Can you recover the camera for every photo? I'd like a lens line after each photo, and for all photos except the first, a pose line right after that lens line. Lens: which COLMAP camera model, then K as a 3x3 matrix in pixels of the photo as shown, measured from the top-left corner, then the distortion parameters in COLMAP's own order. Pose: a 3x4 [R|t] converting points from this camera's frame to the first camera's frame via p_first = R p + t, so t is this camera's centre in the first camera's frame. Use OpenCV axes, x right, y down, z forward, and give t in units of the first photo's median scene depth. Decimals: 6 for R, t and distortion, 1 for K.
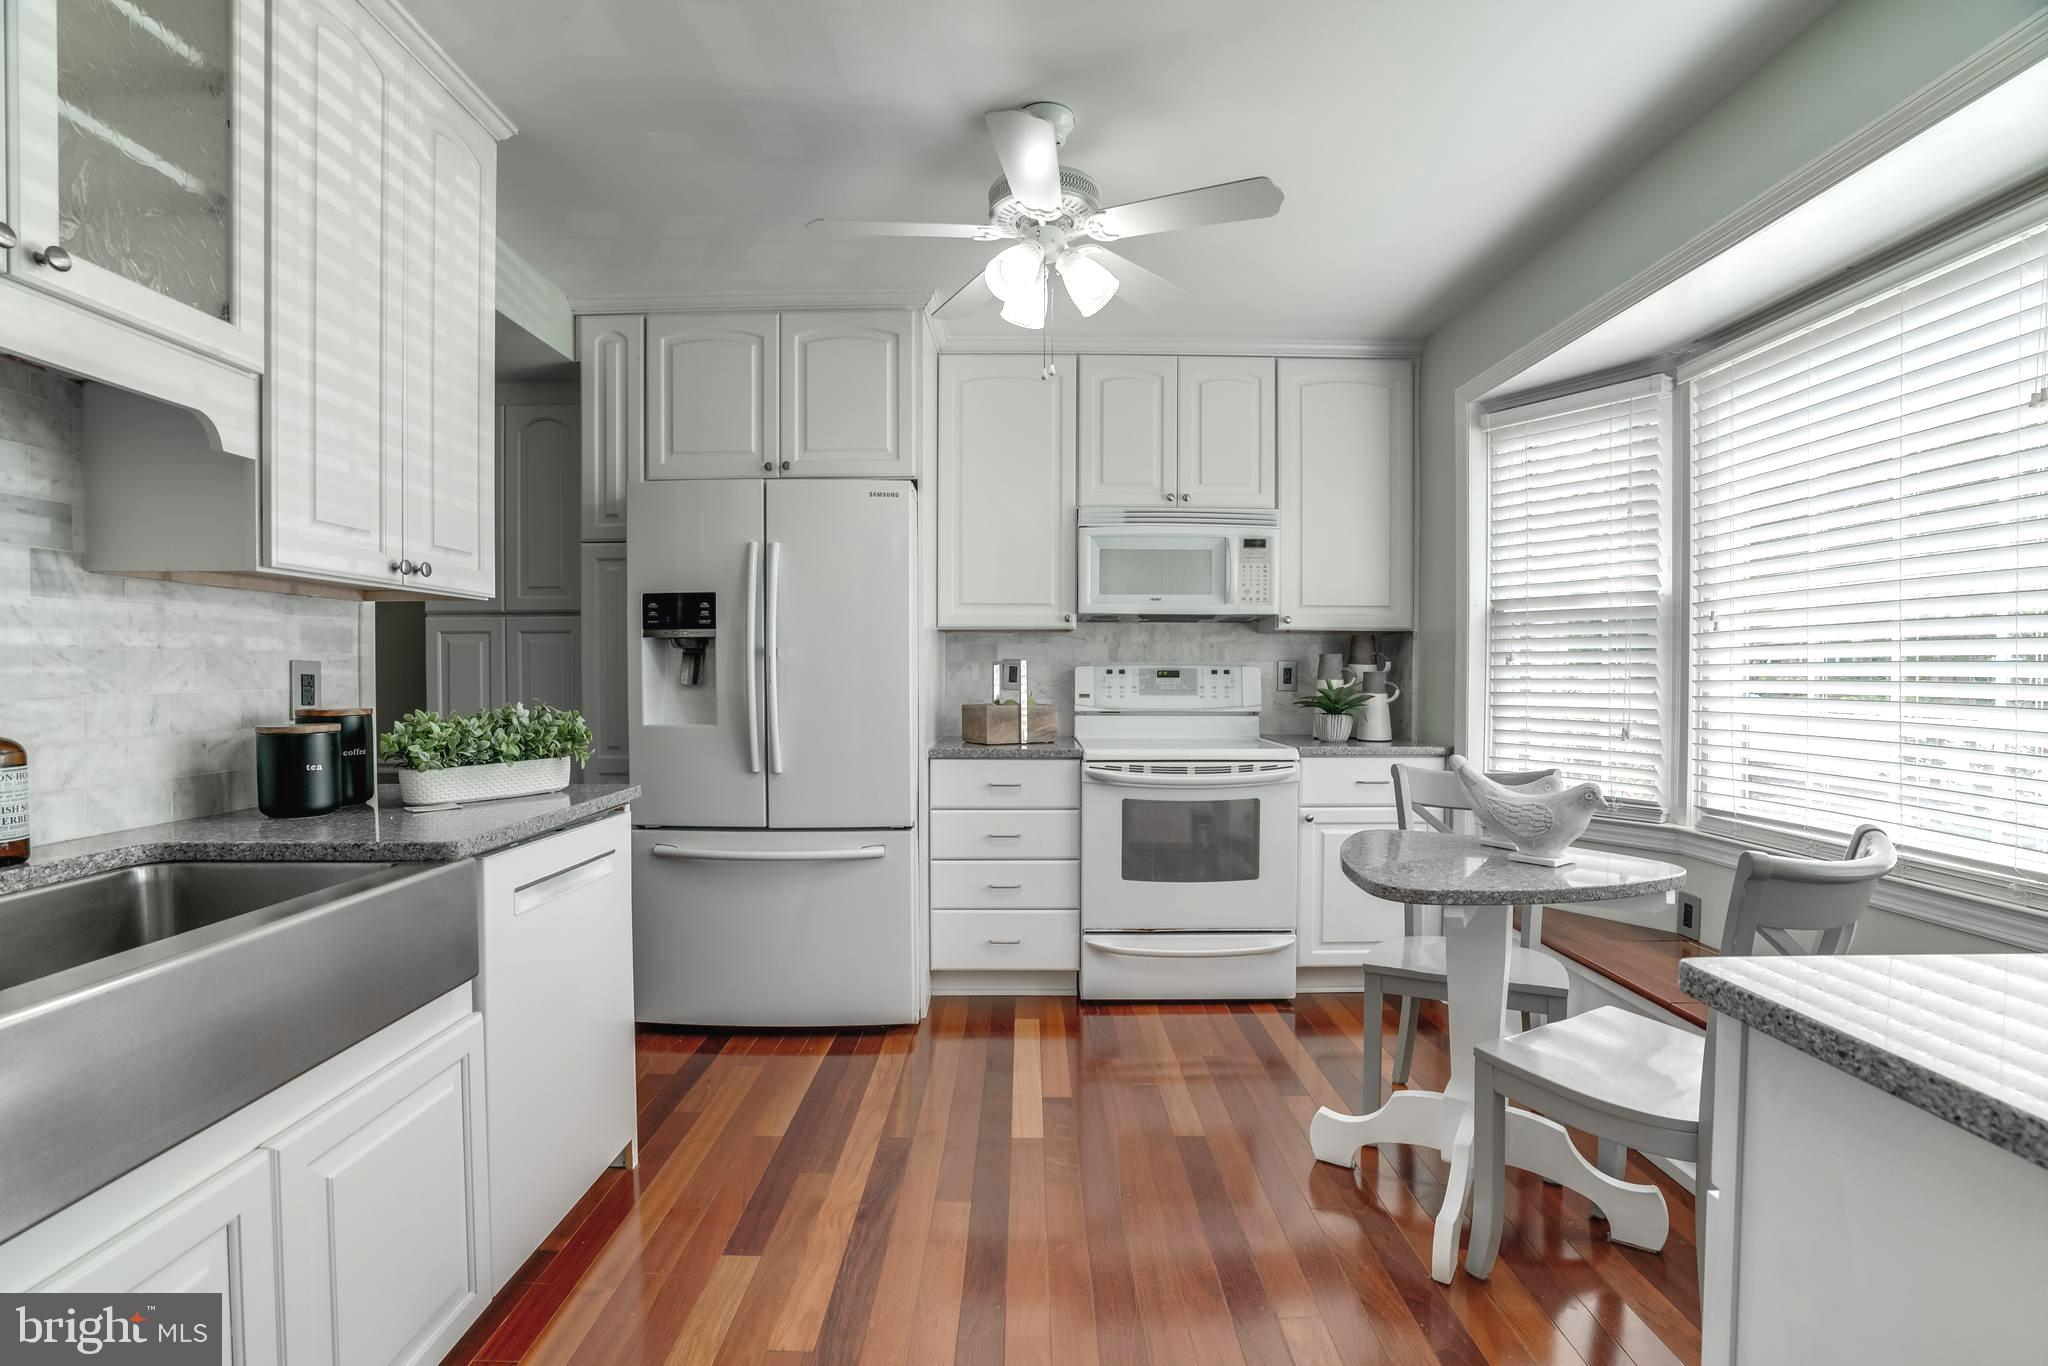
lens RADIAL K [[925.0, 0, 1026.0], [0, 925.0, 698.8], [0, 0, 1]] dist [-0.019665, 0.003304]
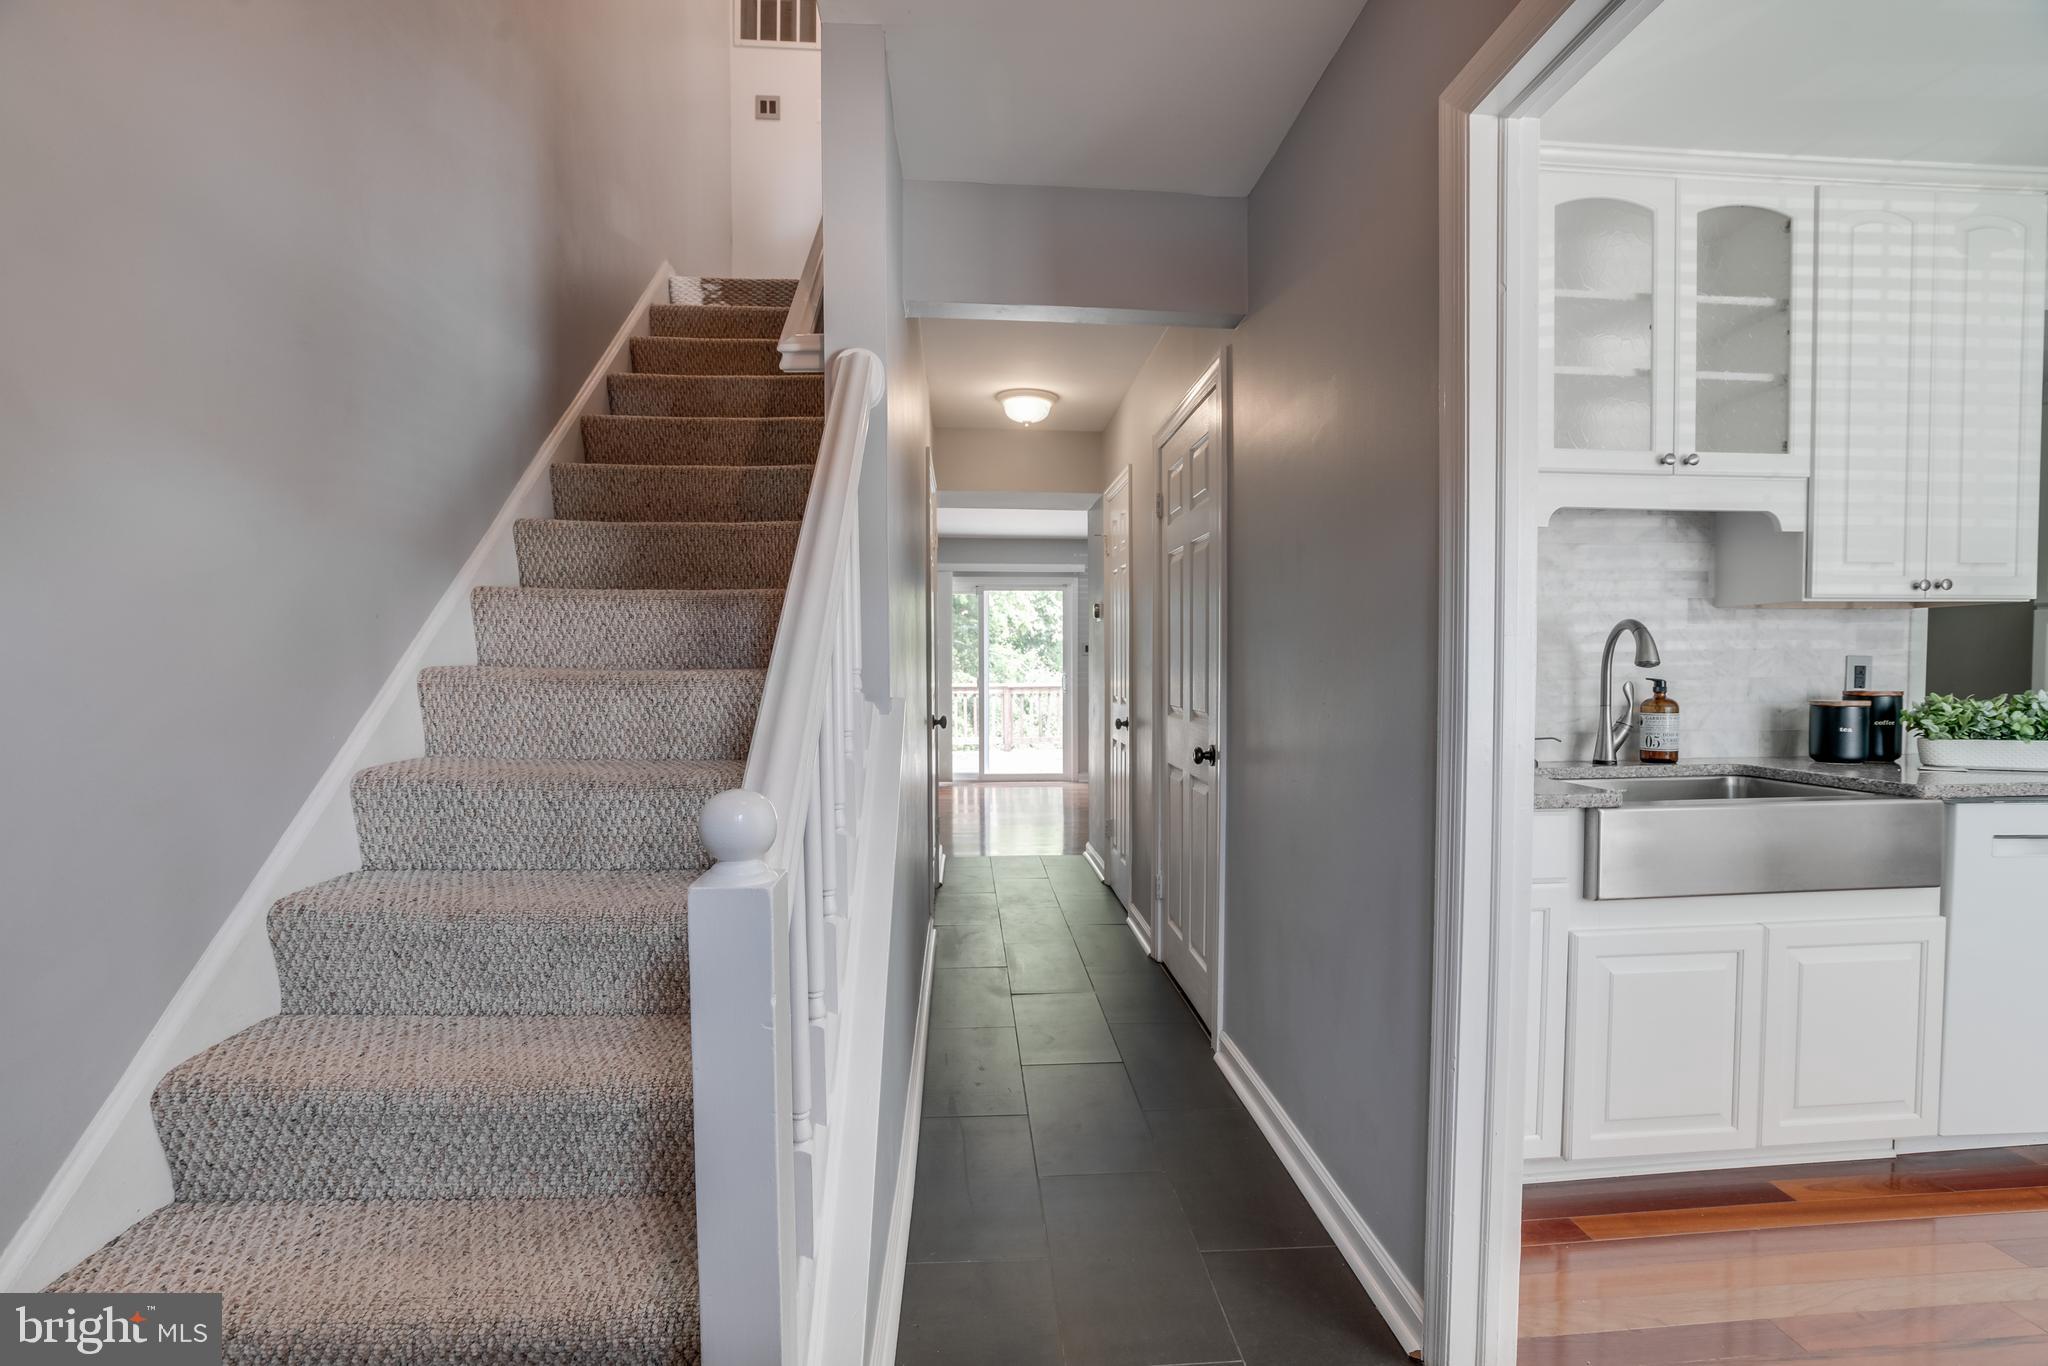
lens RADIAL K [[925.0, 0, 1028.9], [0, 925.0, 681.6], [0, 0, 1]] dist [-0.019665, 0.003304]
pose [[0.075196, 0.017005, -0.997024, 0.586339], [-0.023440, 0.999608, 0.015281, 0.007034], [0.996893, 0.022221, 0.075565, -0.420457]]
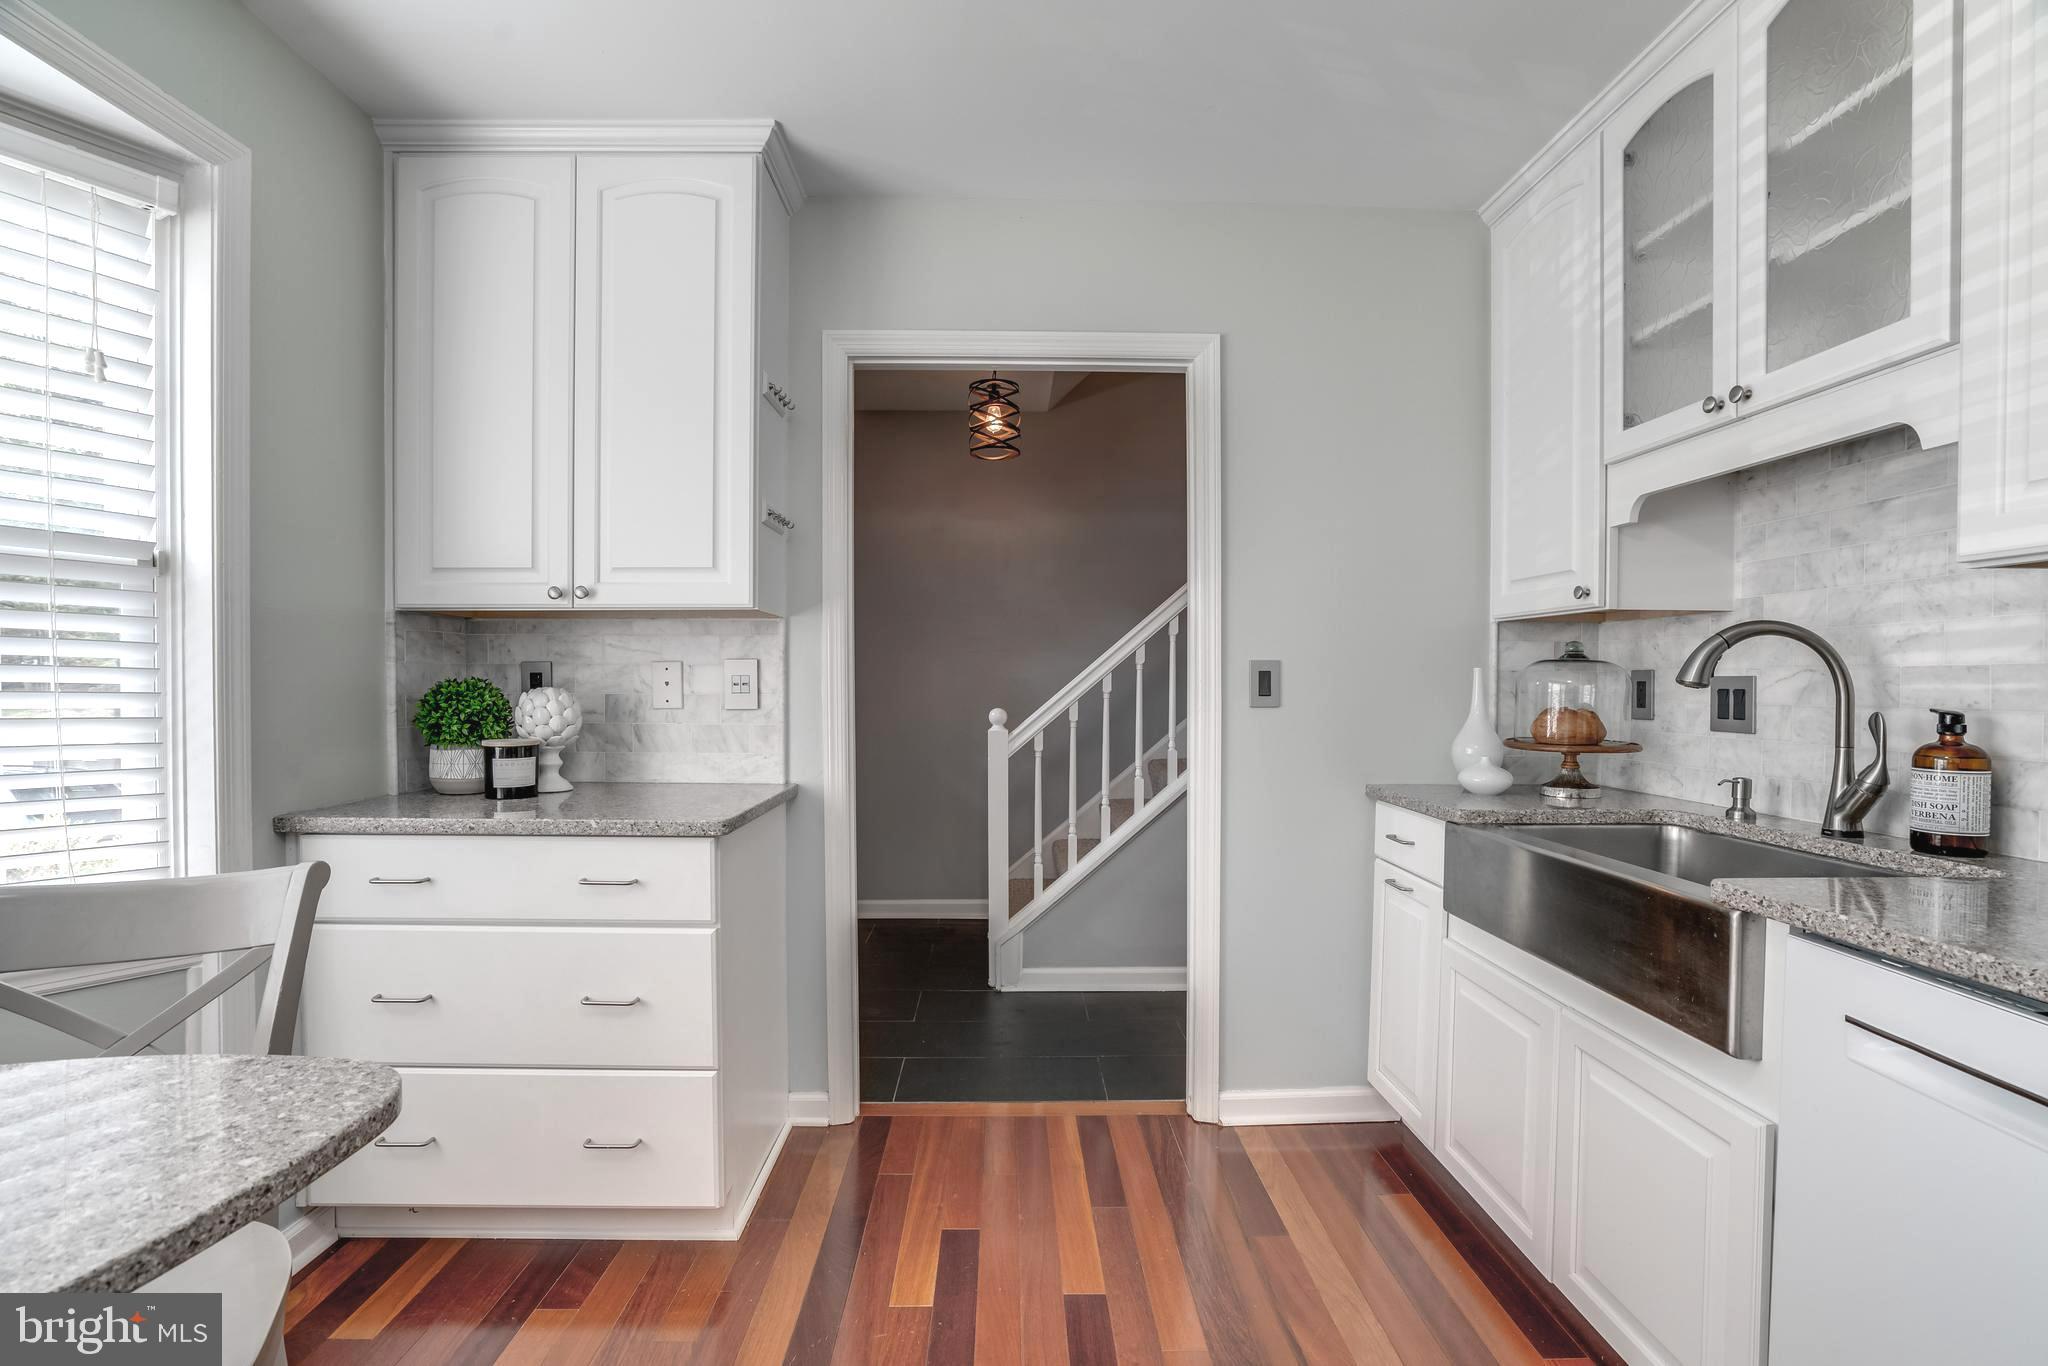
lens RADIAL K [[925.0, 0, 1023.5], [0, 925.0, 691.0], [0, 0, 1]] dist [-0.019665, 0.003304]
pose [[-0.999901, -0.001527, -0.014015, 0.045706], [-0.002037, 0.999333, 0.036451, -0.050493], [0.013950, 0.036476, -0.999237, 1.669948]]
